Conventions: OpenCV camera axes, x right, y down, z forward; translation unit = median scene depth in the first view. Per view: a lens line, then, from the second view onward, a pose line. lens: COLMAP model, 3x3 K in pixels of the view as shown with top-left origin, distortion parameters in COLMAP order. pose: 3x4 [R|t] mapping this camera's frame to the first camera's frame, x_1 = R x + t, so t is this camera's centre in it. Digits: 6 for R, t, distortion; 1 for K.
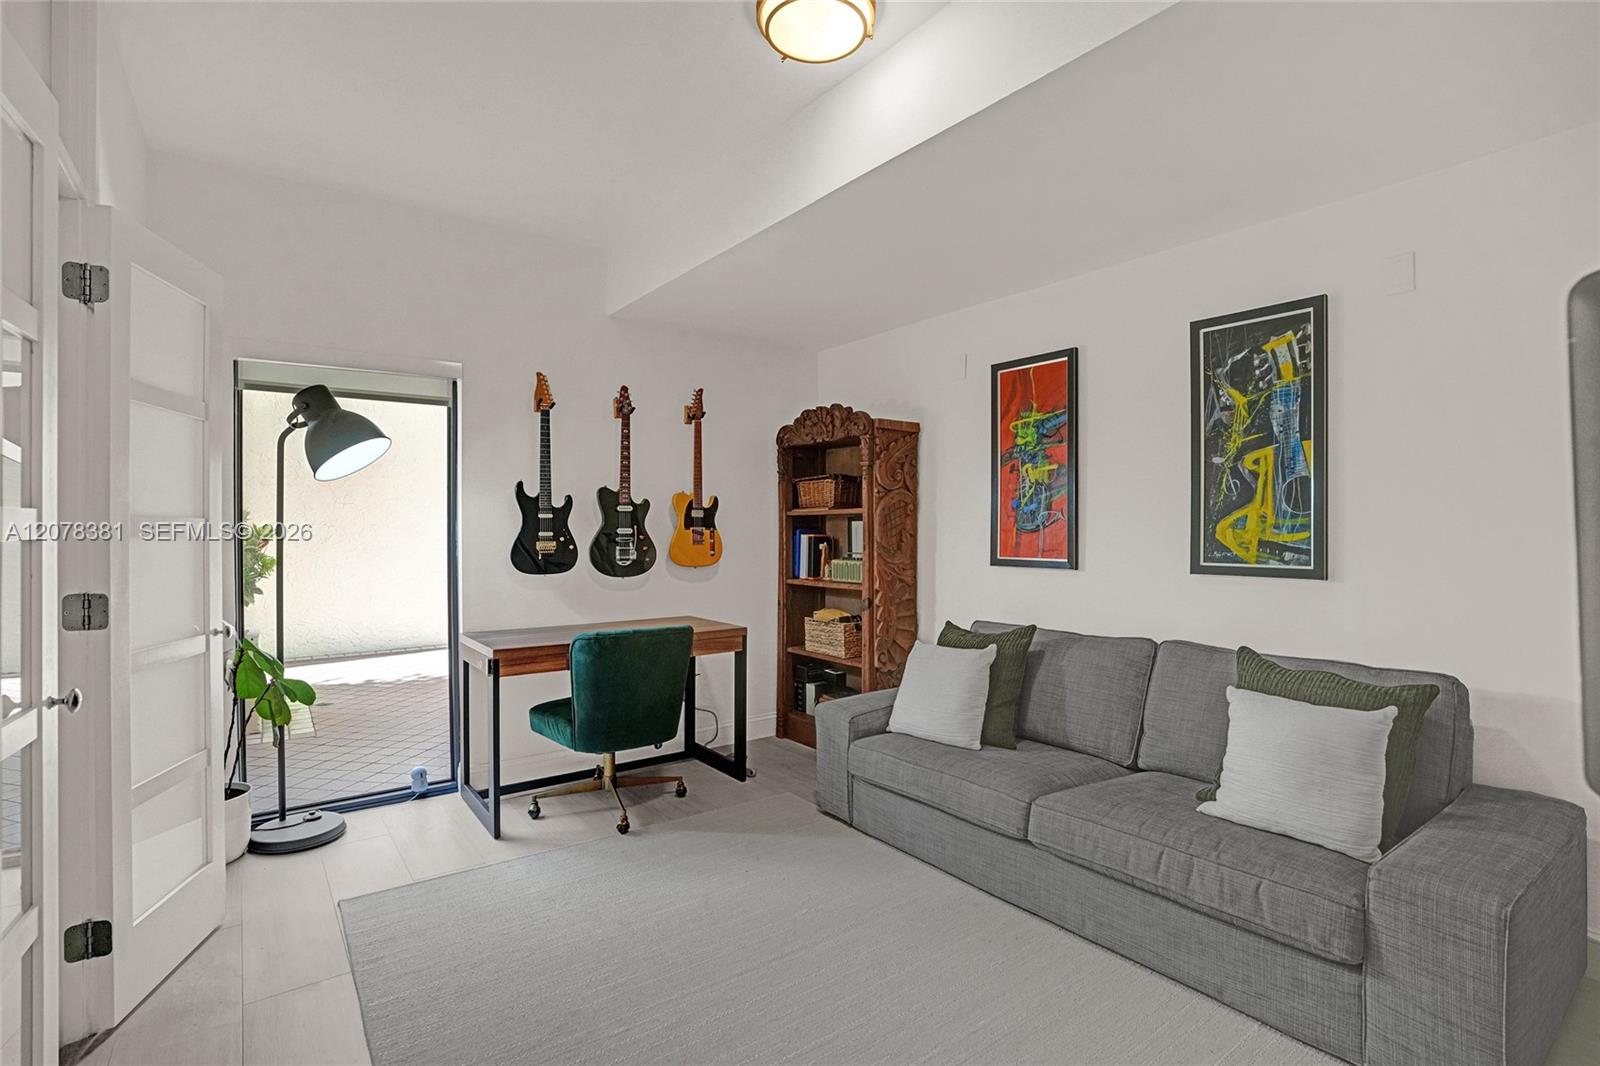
lens RADIAL K [[726.9, 0, 805.8], [0, 726.9, 525.5], [0, 0, 1]] dist [-0.021318, 0.004310]
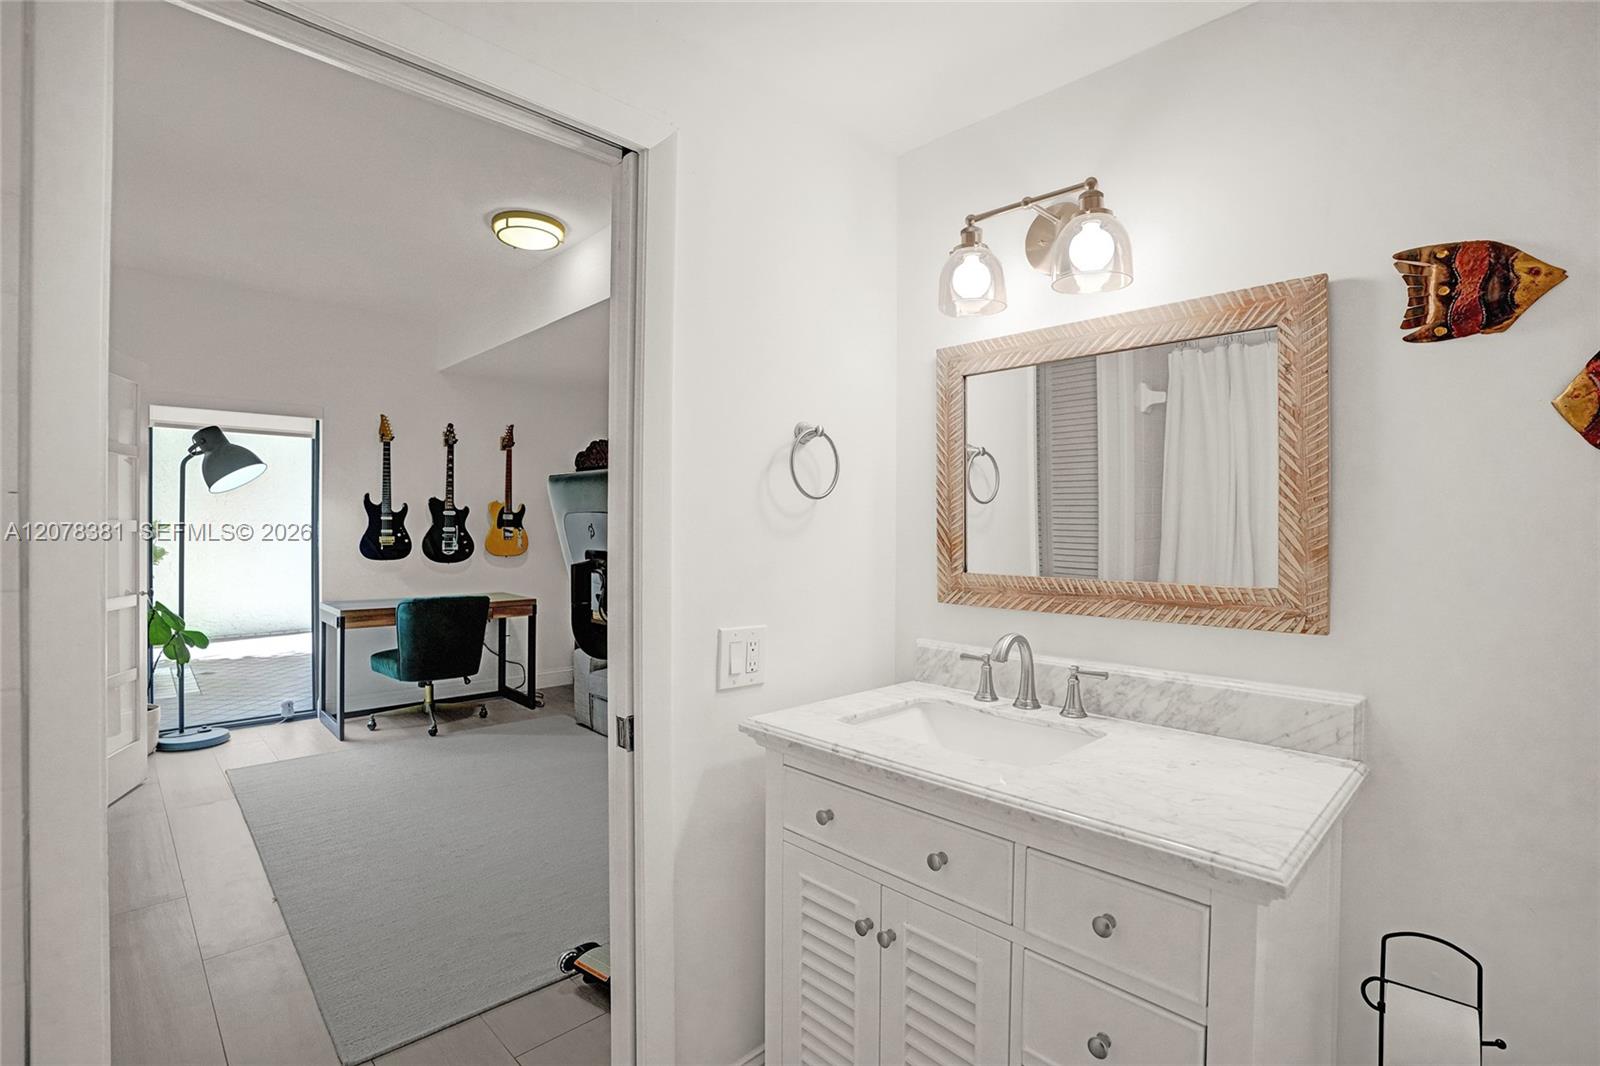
lens RADIAL K [[726.9, 0, 802.2], [0, 726.9, 527.2], [0, 0, 1]] dist [-0.021318, 0.004310]
pose [[0.993821, 0.012006, 0.110341, 0.289277], [-0.012812, 0.999896, 0.006601, -0.015625], [-0.110250, -0.007974, 0.993872, -0.475987]]
